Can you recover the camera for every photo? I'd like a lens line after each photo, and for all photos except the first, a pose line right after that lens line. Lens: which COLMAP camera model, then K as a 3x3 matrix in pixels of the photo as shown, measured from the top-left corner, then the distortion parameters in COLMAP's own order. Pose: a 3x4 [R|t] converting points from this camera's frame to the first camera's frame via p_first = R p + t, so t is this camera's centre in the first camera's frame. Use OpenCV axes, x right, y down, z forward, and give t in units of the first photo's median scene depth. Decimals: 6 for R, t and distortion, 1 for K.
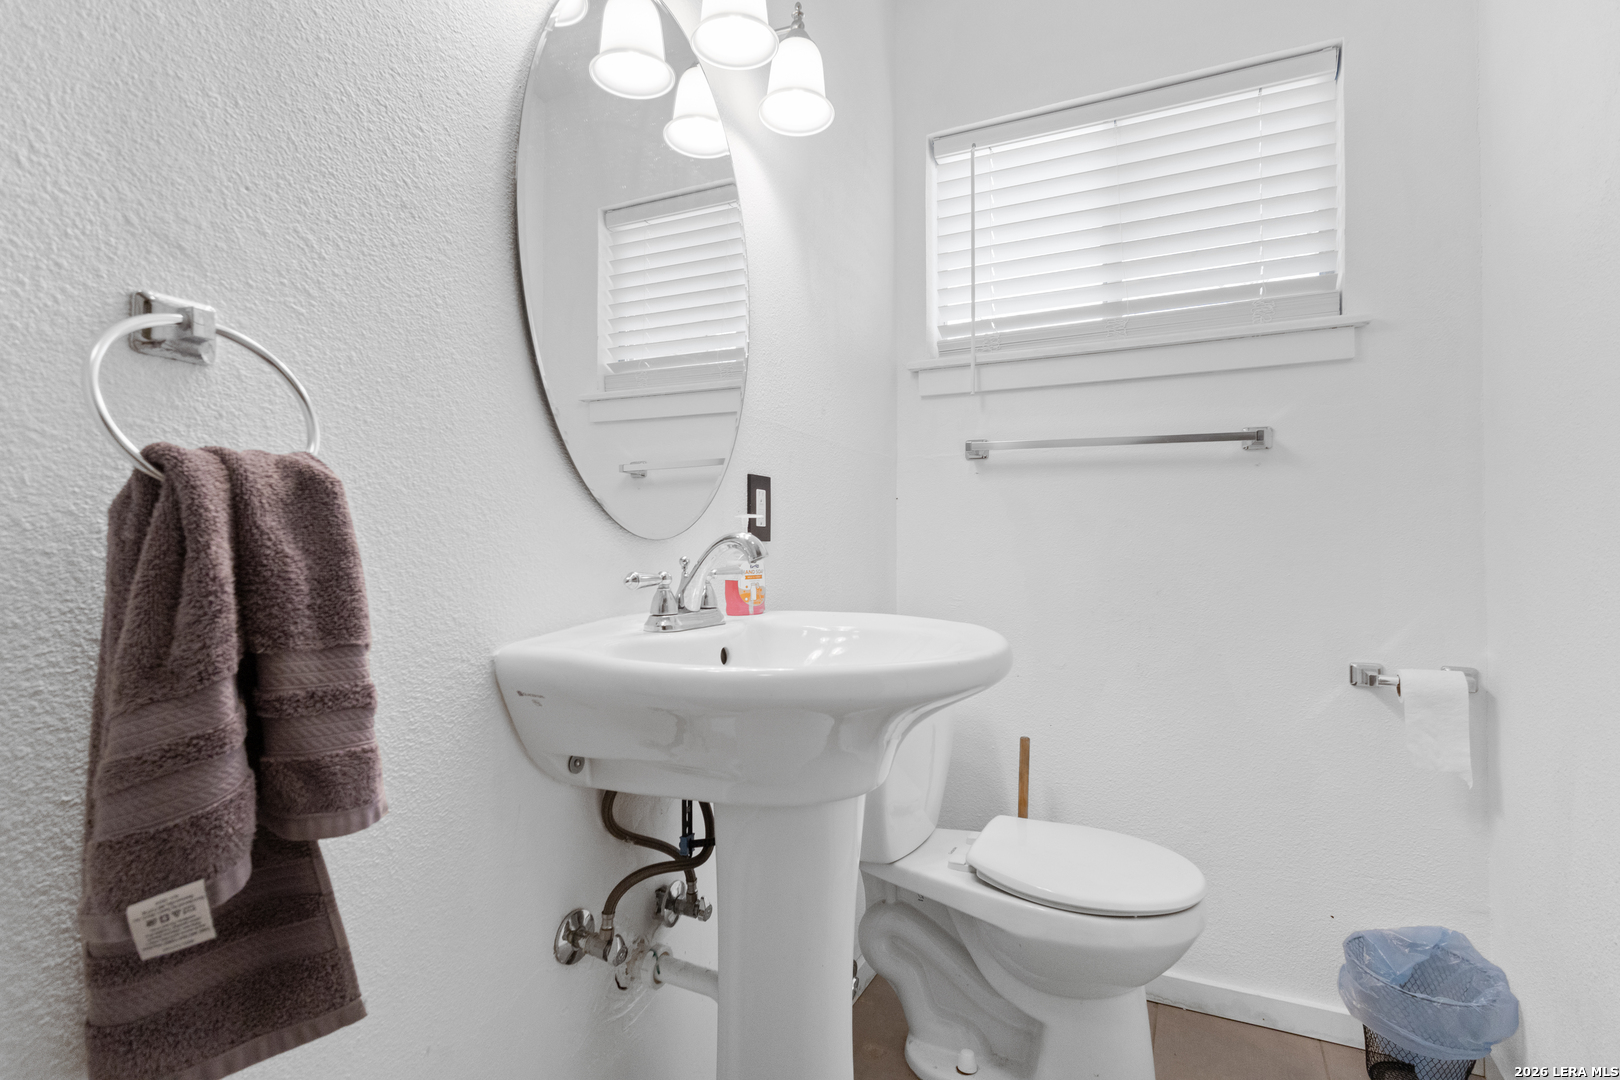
lens RADIAL K [[778.2, 0, 806.2], [0, 778.2, 520.2], [0, 0, 1]] dist [-0.000086, -0.000244]
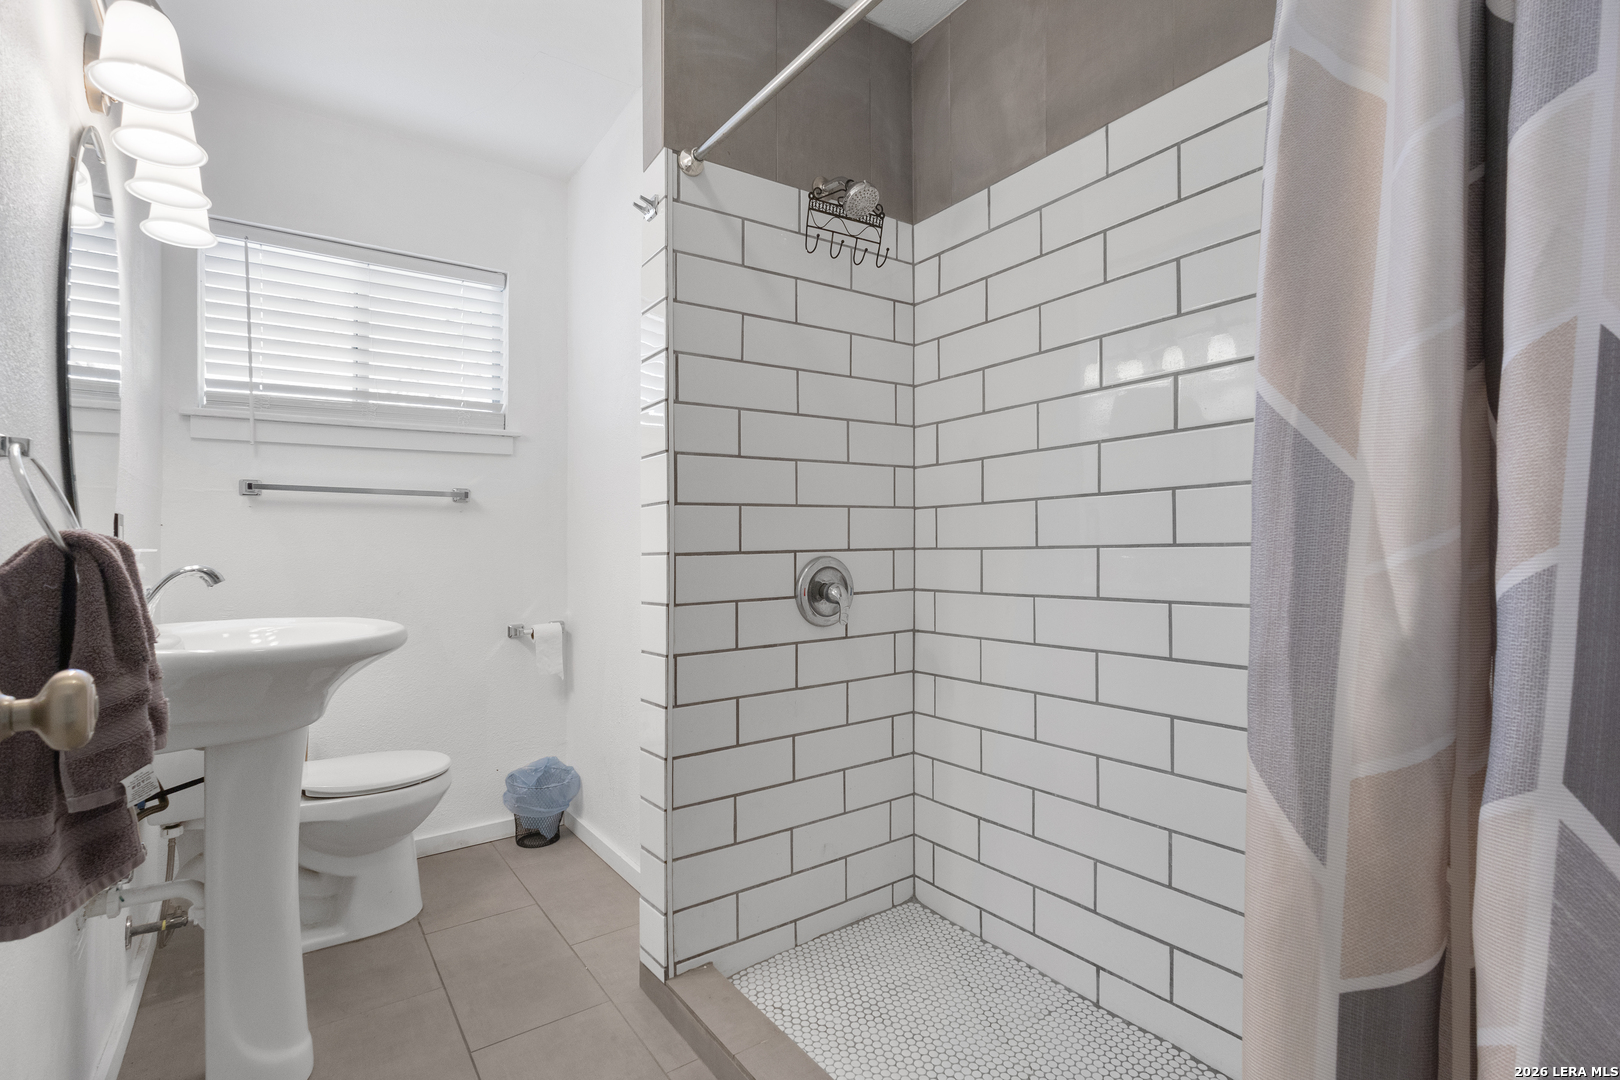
lens RADIAL K [[758.9, 0, 810.0], [0, 758.9, 540.0], [0, 0, 1]] dist [0.002257, 0.000214]
pose [[0.455375, -0.001551, 0.890298, -0.547198], [-0.017065, 0.999800, 0.010470, -0.043727], [-0.890136, -0.019961, 0.455257, -0.414764]]
